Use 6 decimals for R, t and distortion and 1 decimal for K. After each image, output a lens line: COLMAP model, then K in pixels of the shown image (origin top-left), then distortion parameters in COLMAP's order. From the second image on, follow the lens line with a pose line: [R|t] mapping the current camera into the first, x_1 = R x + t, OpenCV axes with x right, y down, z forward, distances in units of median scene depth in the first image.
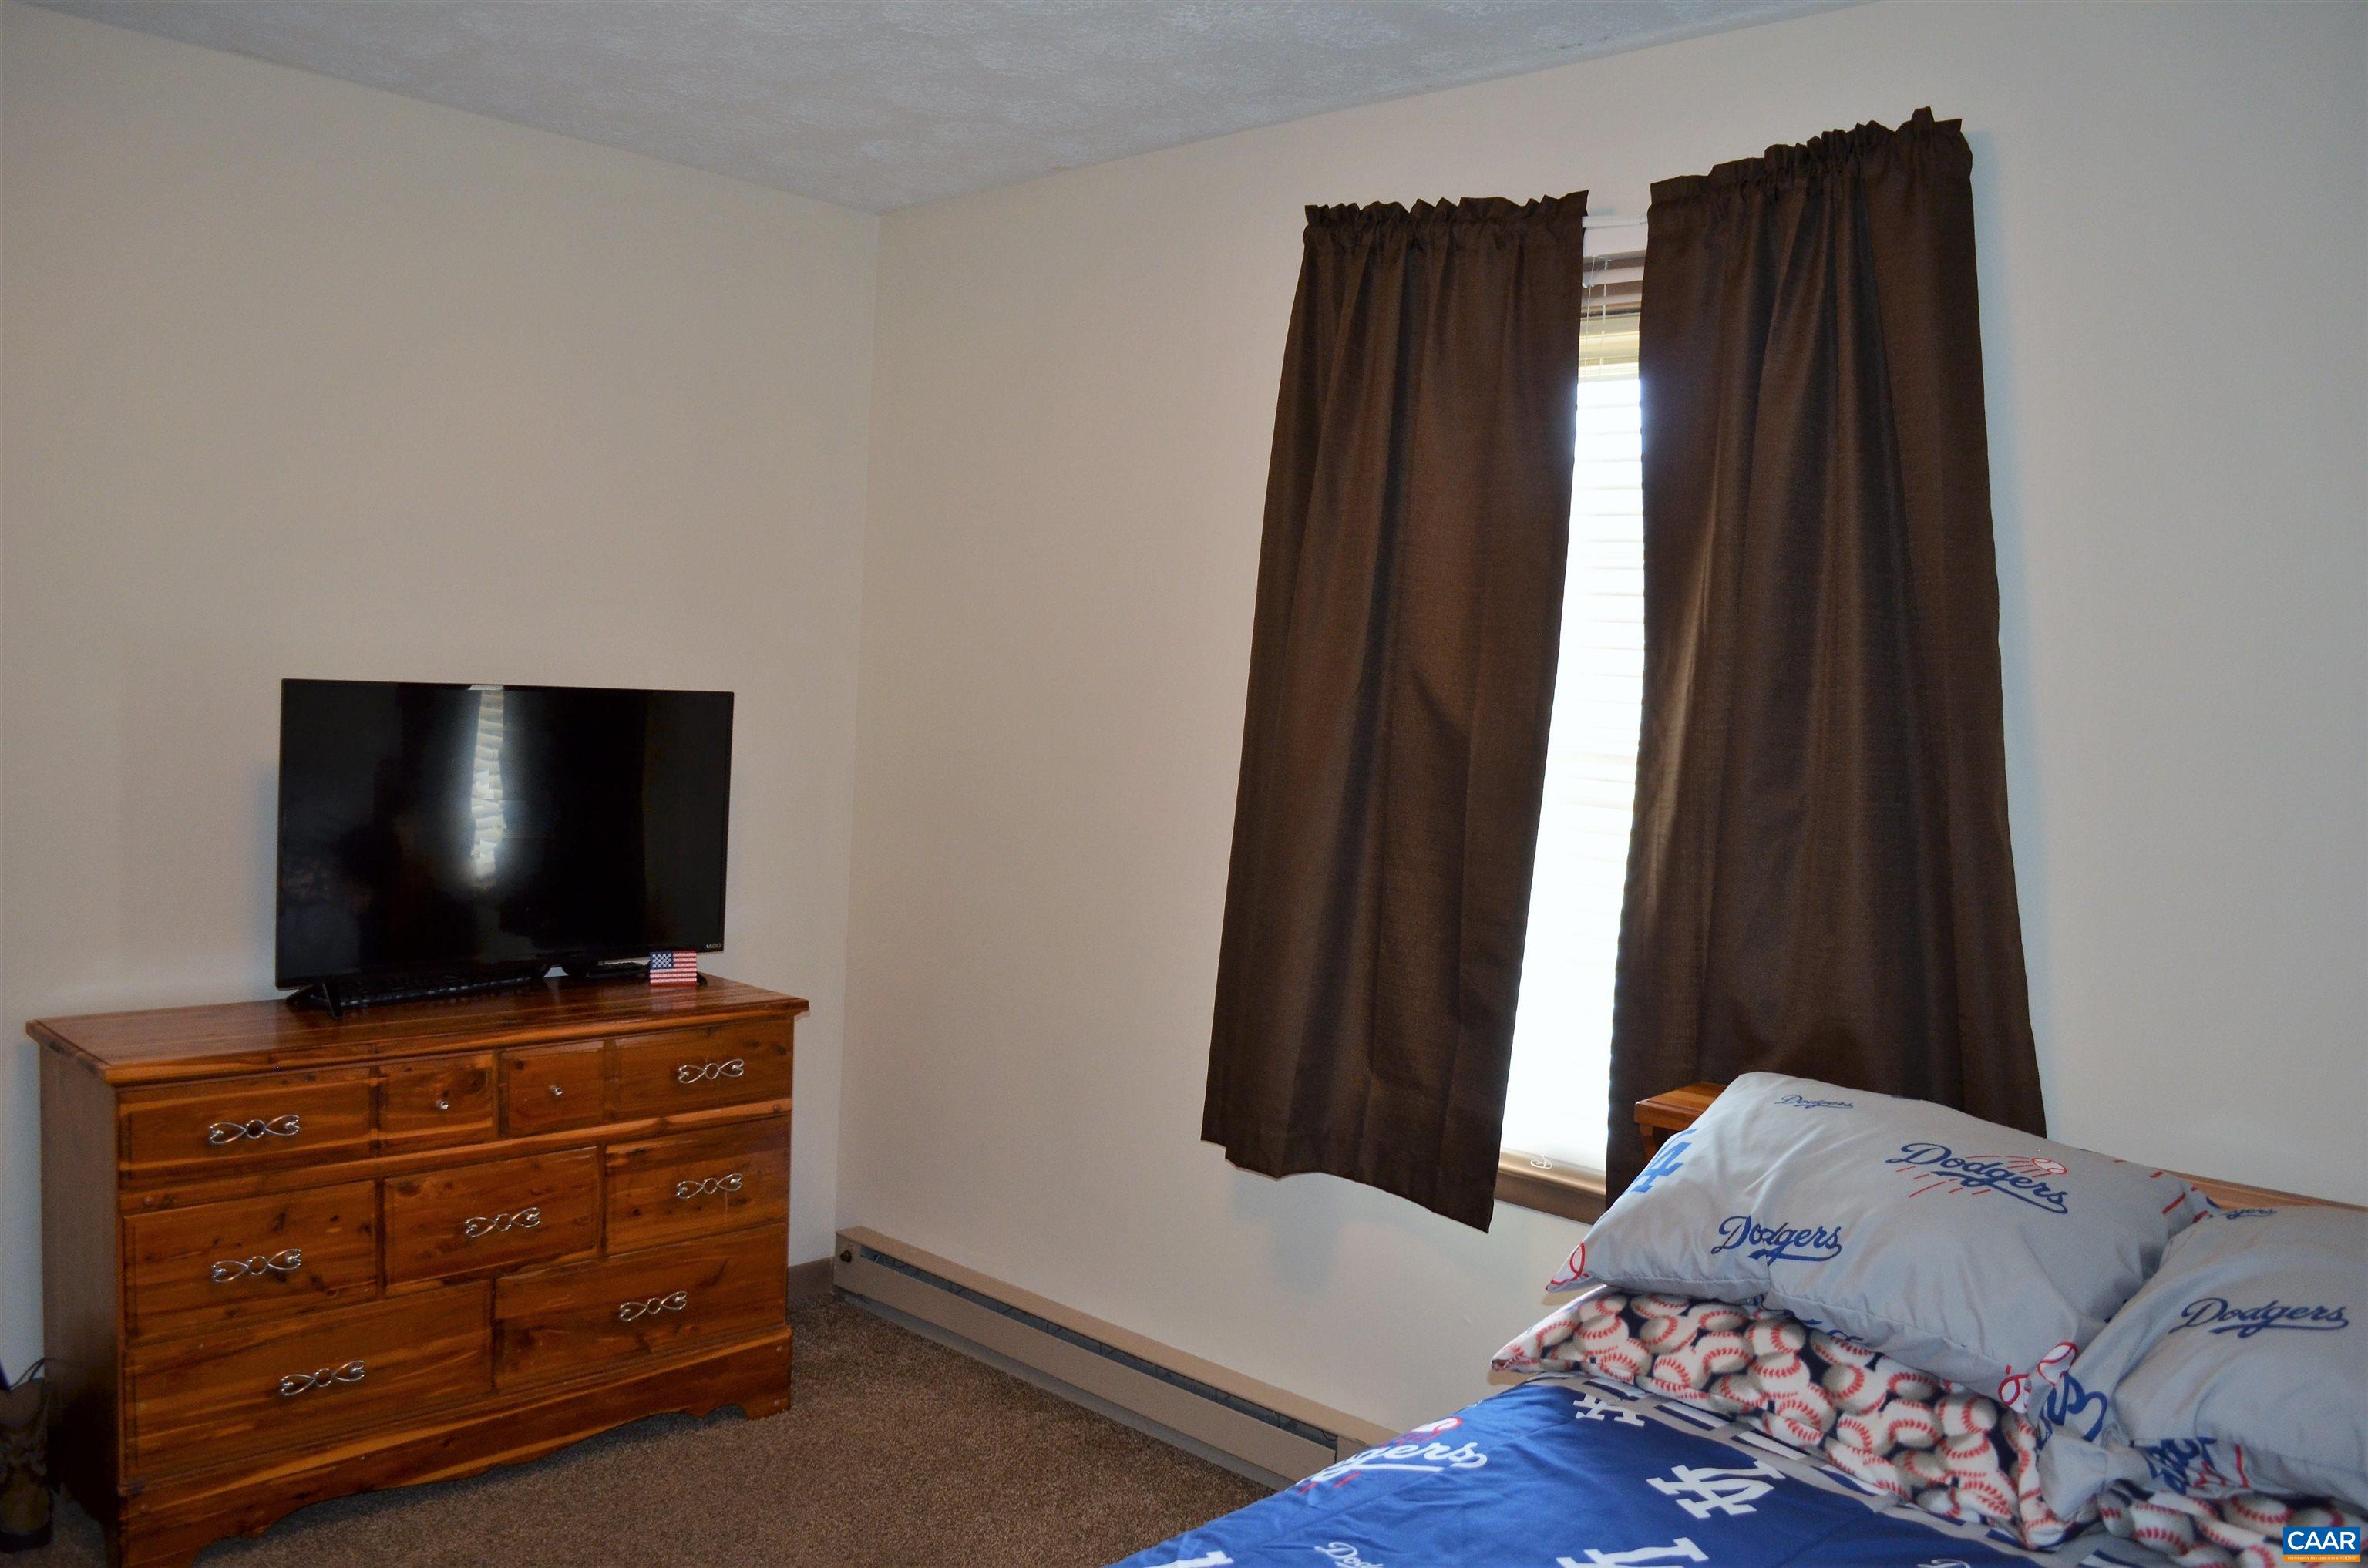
lens RADIAL K [[1863.2, 0, 1180.8], [0, 1863.2, 799.9], [0, 0, 1]] dist [-0.081529, 0.005188]
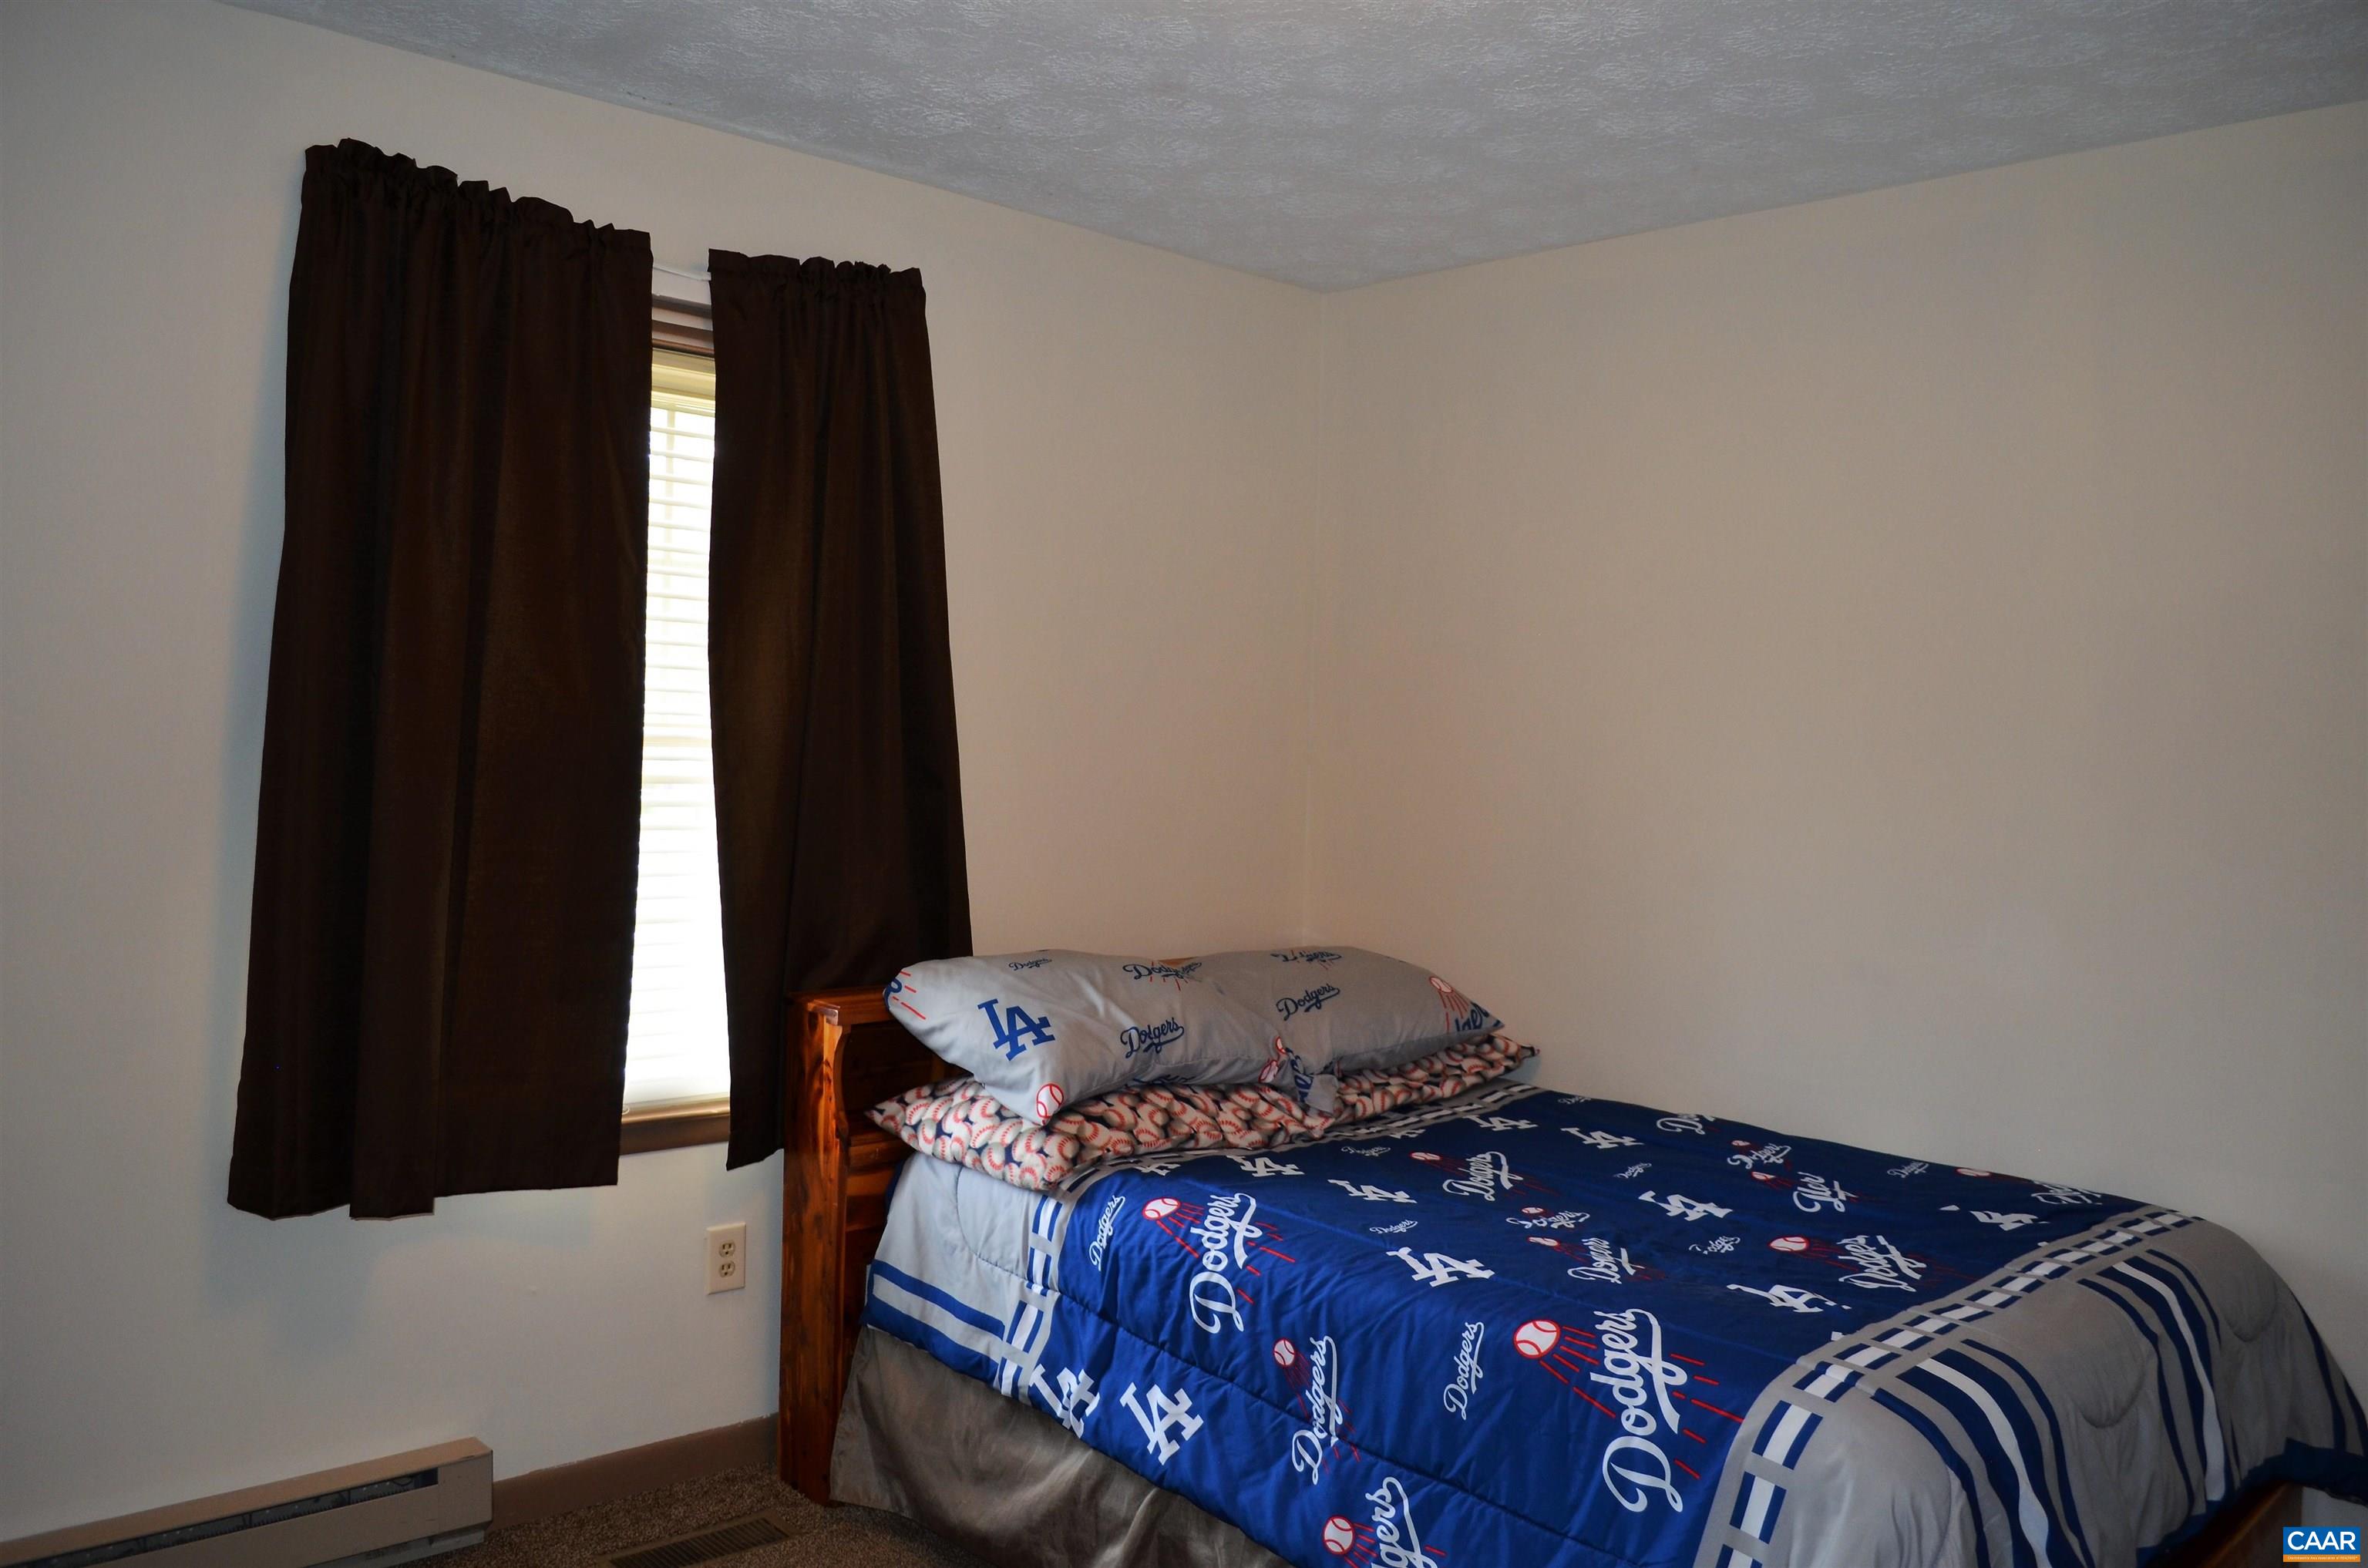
lens RADIAL K [[1863.2, 0, 1180.8], [0, 1863.2, 799.9], [0, 0, 1]] dist [-0.081529, 0.005188]
pose [[0.054375, -0.087117, 0.994713, -0.900864], [0.040087, 0.995574, 0.085001, -0.071112], [-0.997716, 0.035253, 0.057626, 0.629223]]
